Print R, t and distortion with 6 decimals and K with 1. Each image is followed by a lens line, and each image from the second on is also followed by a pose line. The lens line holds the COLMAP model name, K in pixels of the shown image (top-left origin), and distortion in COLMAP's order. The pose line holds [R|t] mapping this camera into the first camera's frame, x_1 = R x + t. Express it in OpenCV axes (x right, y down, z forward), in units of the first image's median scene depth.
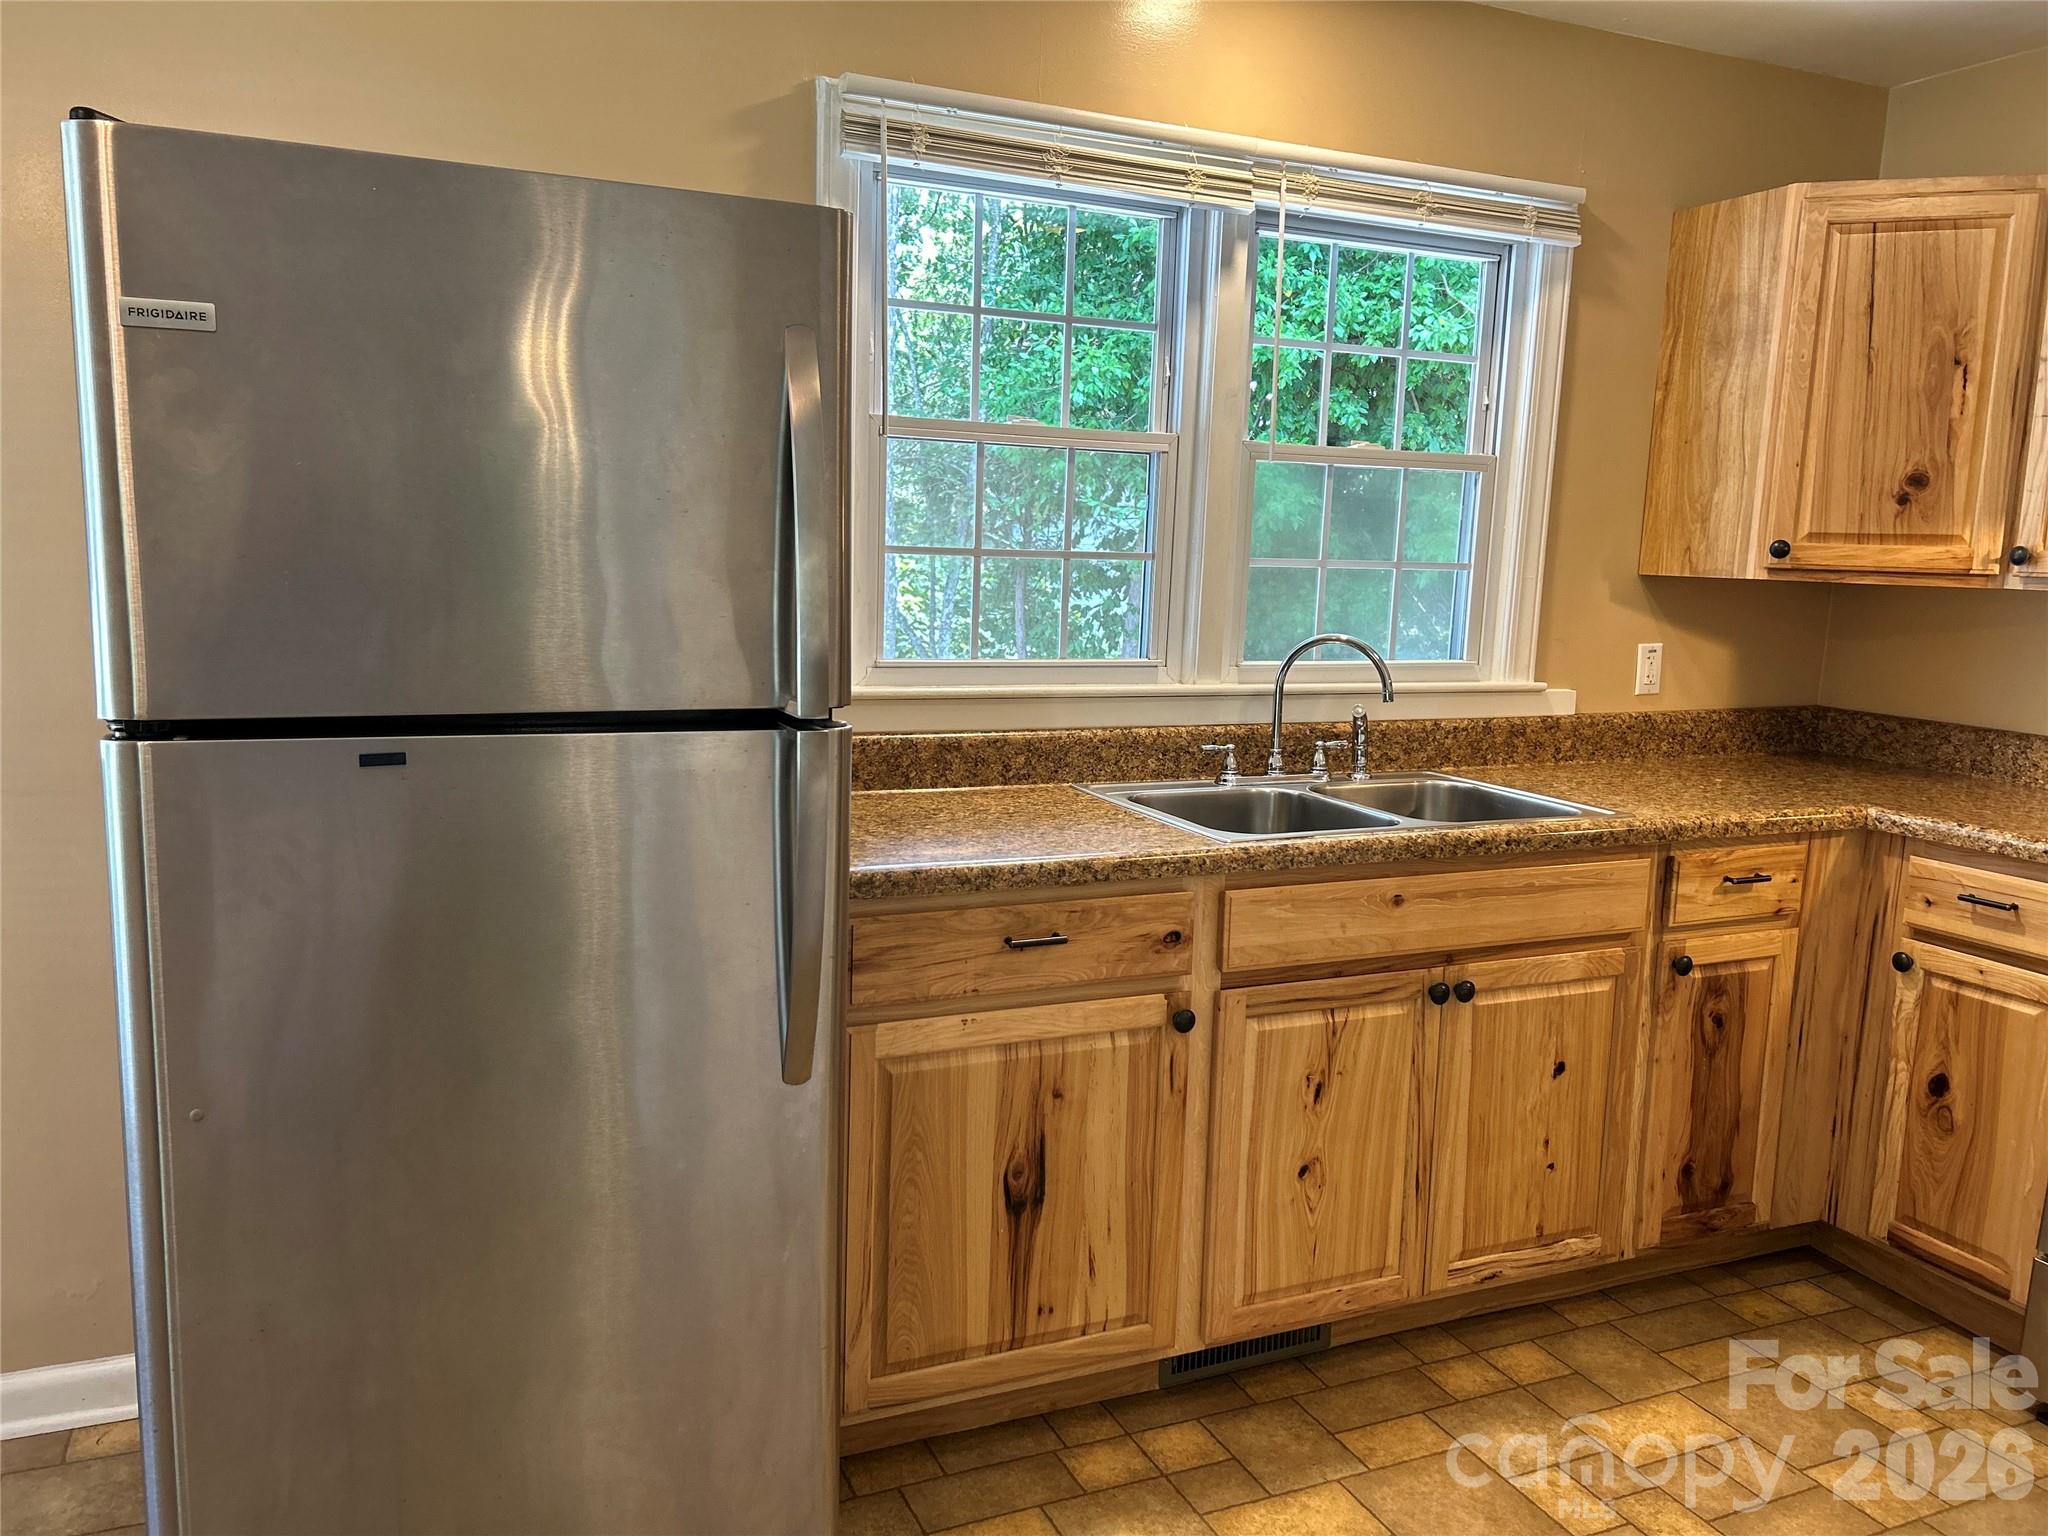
lens RADIAL K [[1529.8, 0, 1035.0], [0, 1529.8, 769.2], [0, 0, 1]] dist [0.060435, -0.074063]
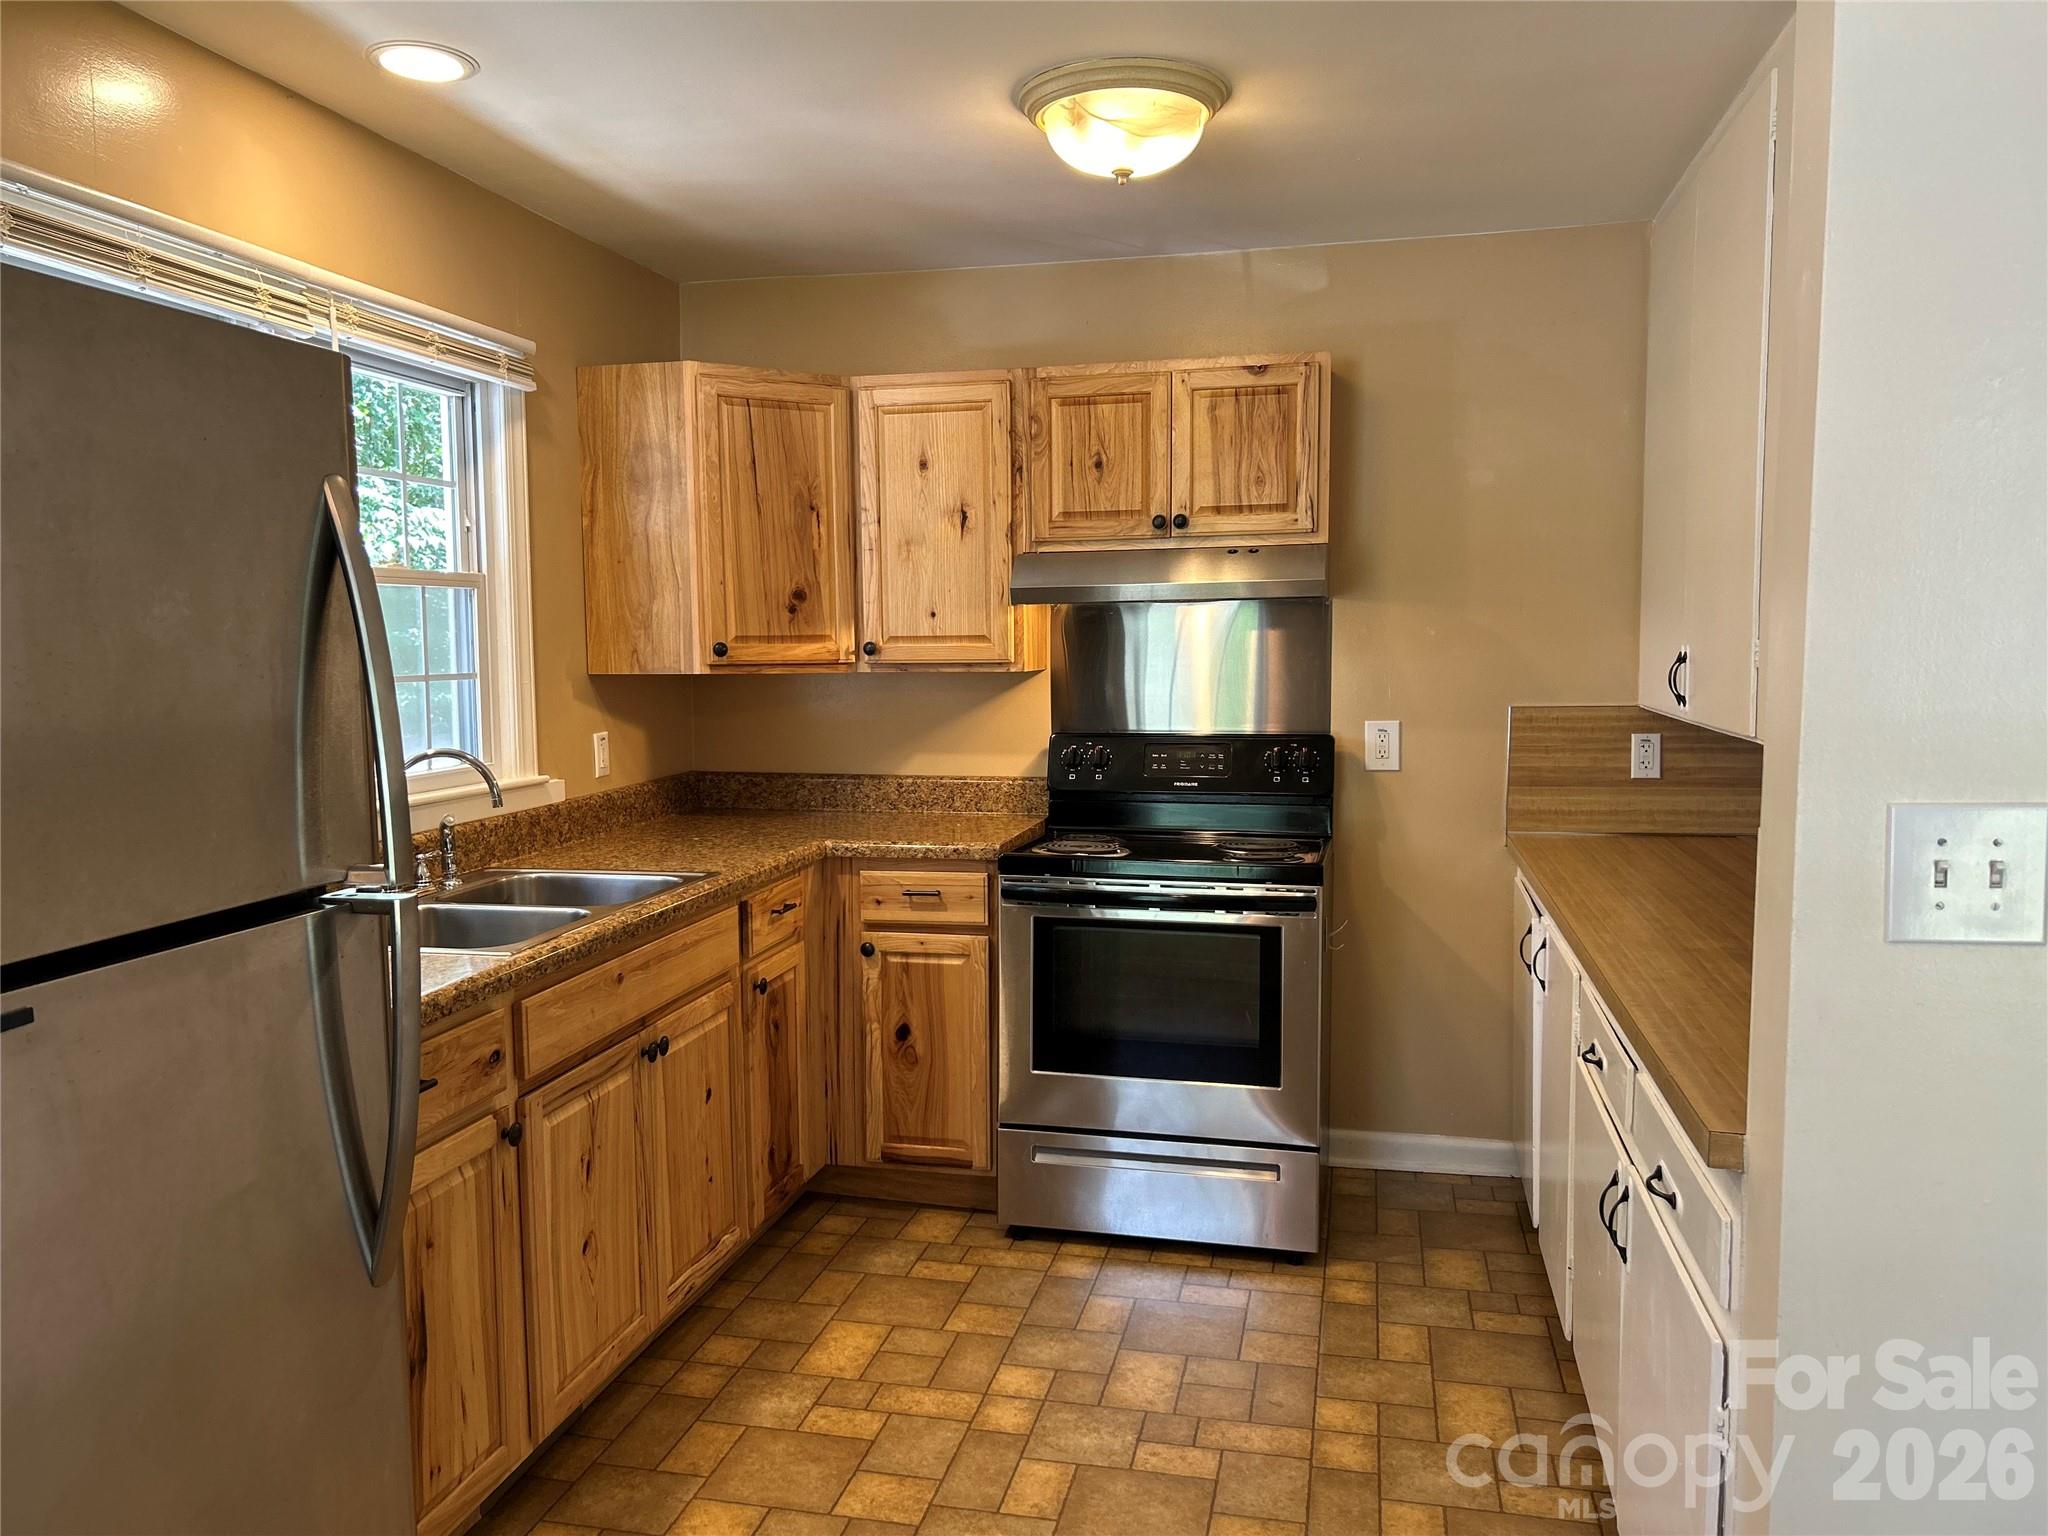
lens RADIAL K [[1529.8, 0, 1020.5], [0, 1529.8, 766.4], [0, 0, 1]] dist [0.060435, -0.074063]
pose [[0.601288, -0.104378, 0.792186, -0.401892], [0.144324, 0.989312, 0.020806, -0.042723], [-0.785890, 0.101821, 0.609925, 0.063077]]
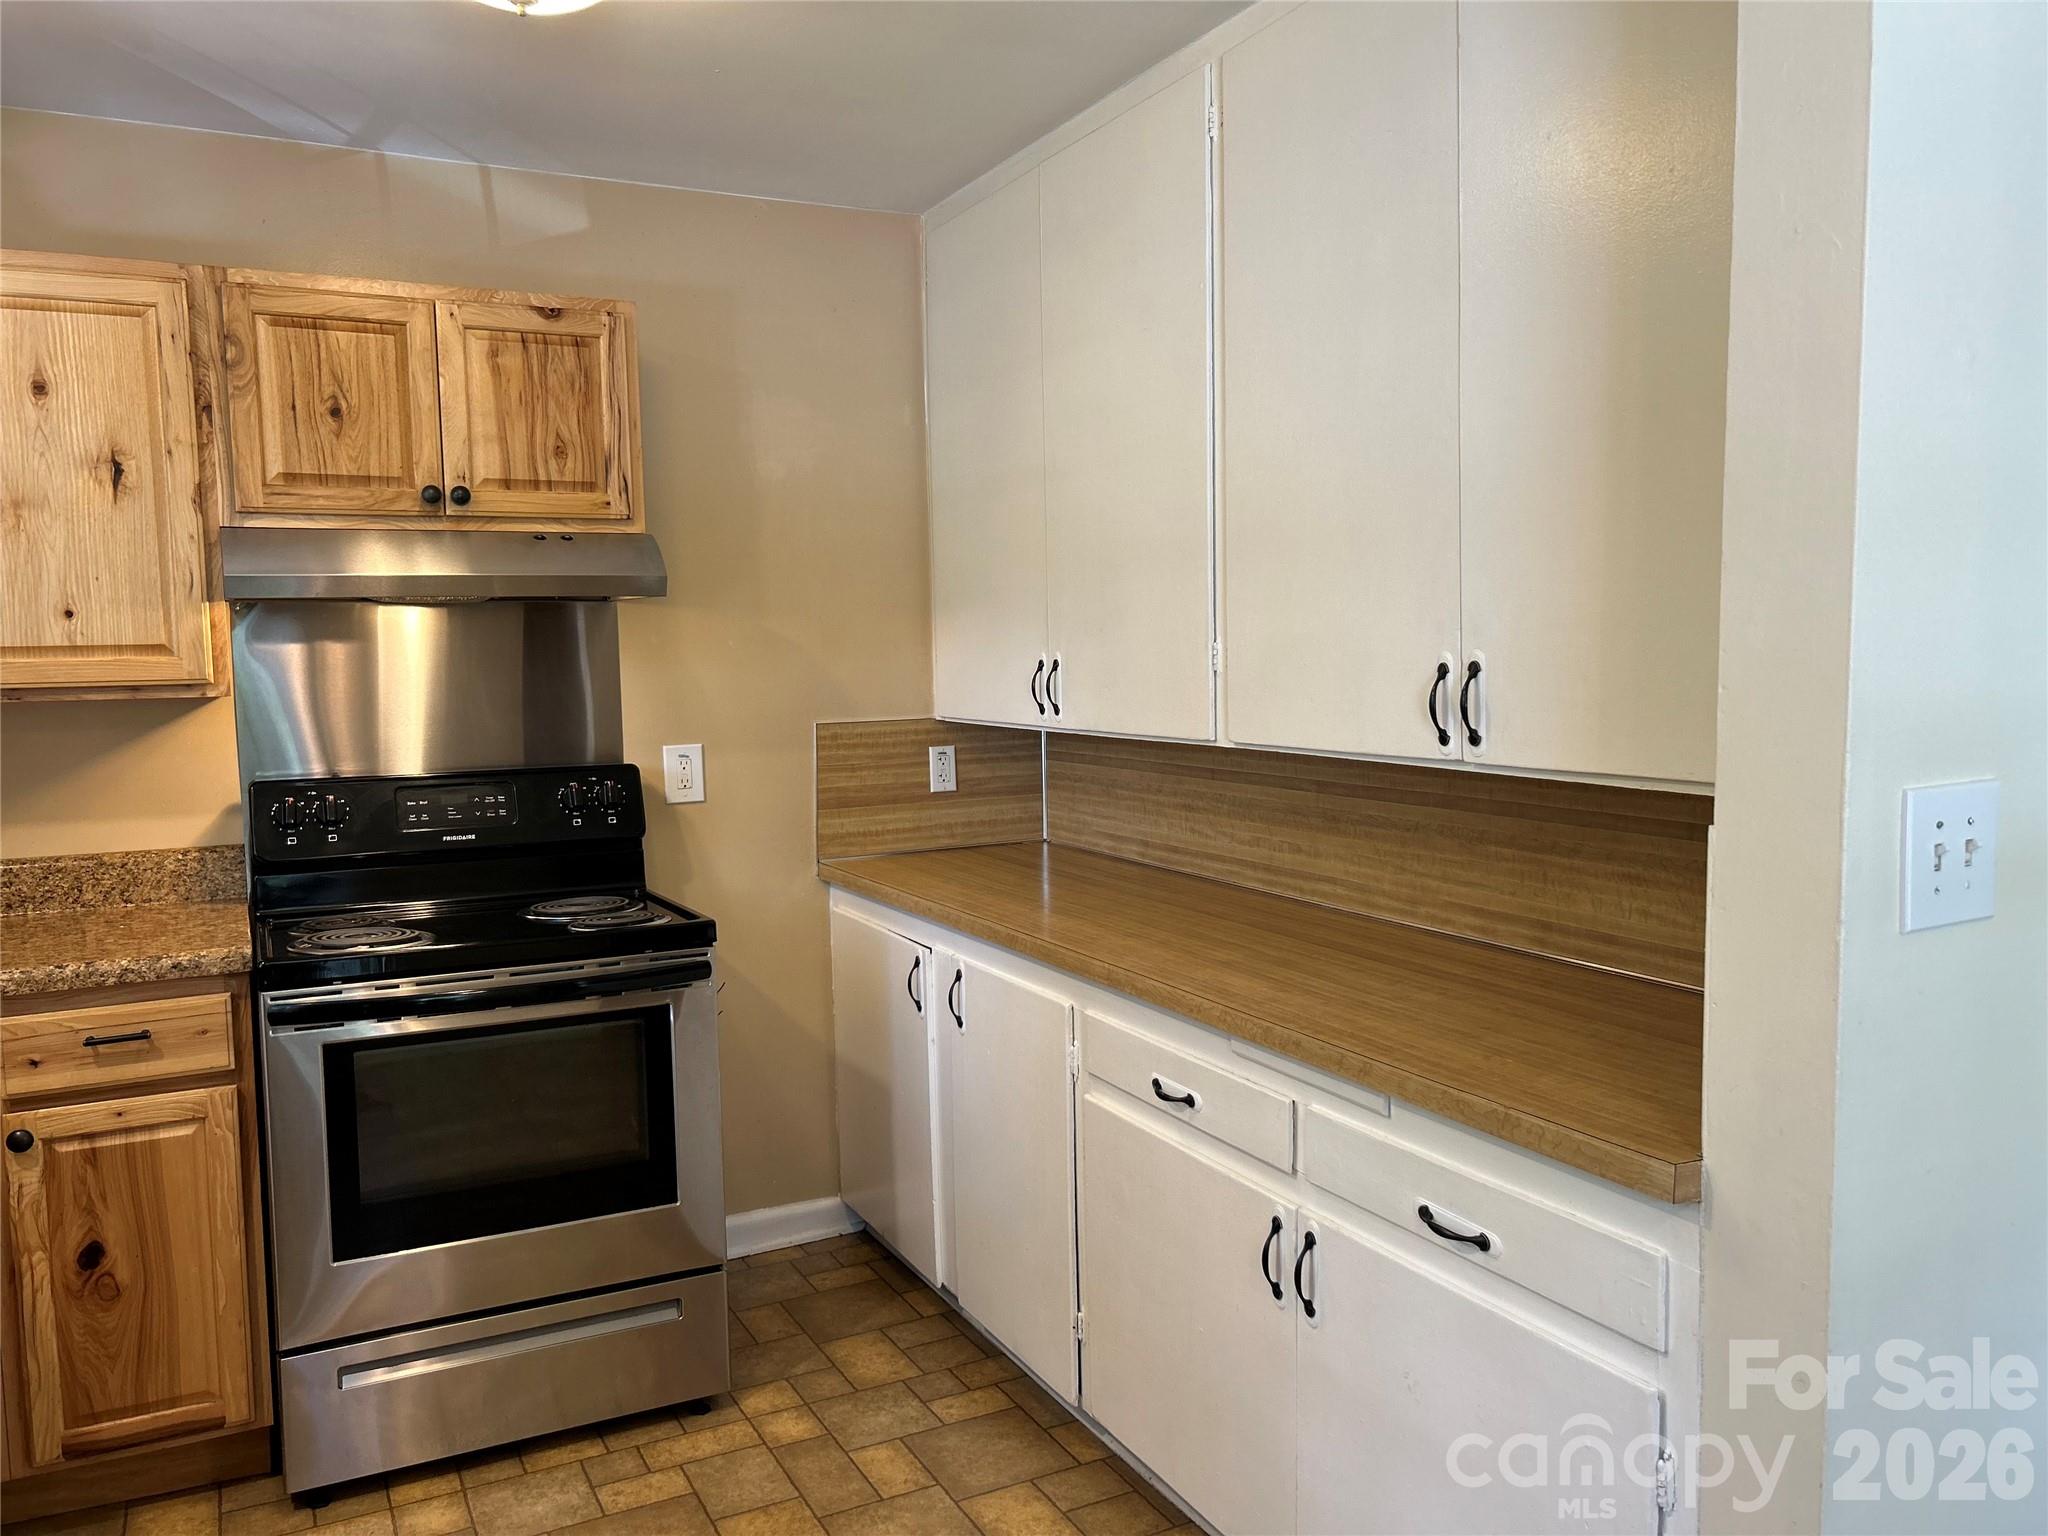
lens RADIAL K [[1529.8, 0, 1040.7], [0, 1529.8, 763.4], [0, 0, 1]] dist [0.060435, -0.074063]
pose [[-0.056670, -0.107866, 0.992549, -0.299596], [0.159198, 0.980451, 0.115641, -0.089400], [-0.985619, 0.164565, -0.038391, 0.441666]]
